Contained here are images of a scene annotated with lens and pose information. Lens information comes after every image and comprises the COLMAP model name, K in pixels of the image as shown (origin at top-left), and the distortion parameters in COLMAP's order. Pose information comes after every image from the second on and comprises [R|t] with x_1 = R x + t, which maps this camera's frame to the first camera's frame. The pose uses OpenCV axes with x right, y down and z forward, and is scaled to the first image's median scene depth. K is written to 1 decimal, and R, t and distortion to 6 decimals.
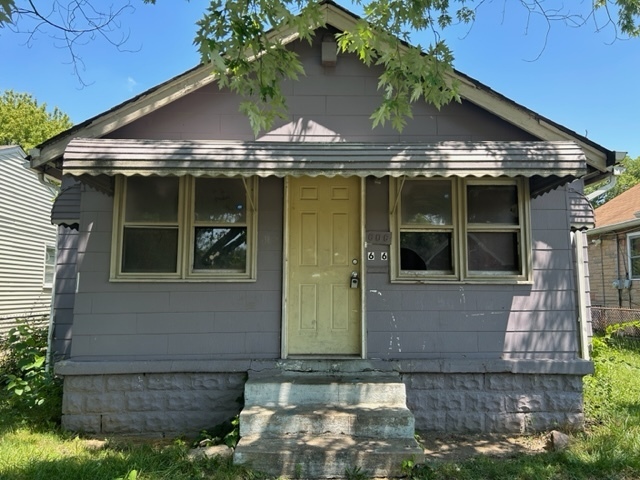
lens RADIAL K [[481.8, 0, 314.9], [0, 481.8, 243.4], [0, 0, 1]] dist [0.034912, -0.037477]
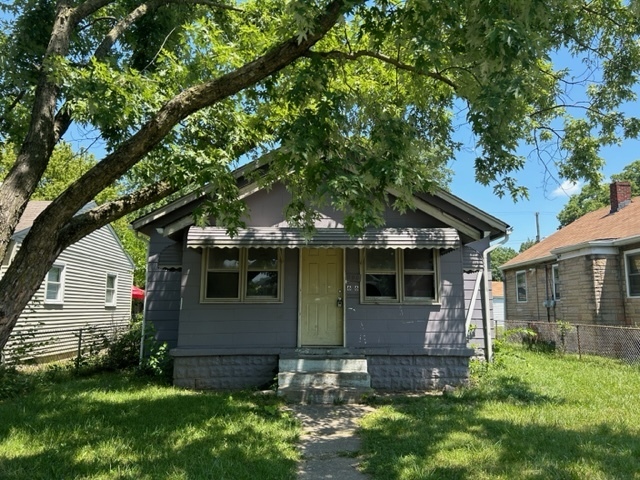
lens RADIAL K [[481.8, 0, 321.1], [0, 481.8, 235.9], [0, 0, 1]] dist [0.034912, -0.037477]
pose [[0.999590, 0.004709, 0.028236, -0.036479], [-0.003229, 0.998630, -0.052225, -0.075688], [-0.028443, 0.052113, 0.998236, -0.786889]]
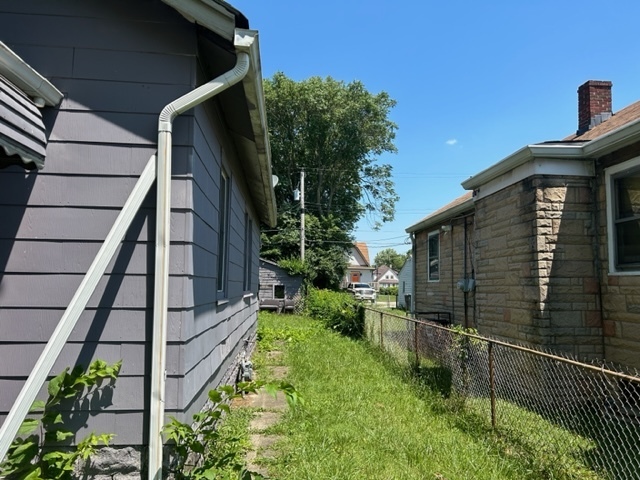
lens RADIAL K [[481.8, 0, 325.5], [0, 481.8, 238.9], [0, 0, 1]] dist [0.034912, -0.037477]
pose [[0.995333, 0.016539, 0.095074, 0.971208], [-0.016632, 0.999862, 0.000192, 0.048993], [-0.095058, -0.001773, 0.995470, 0.812555]]
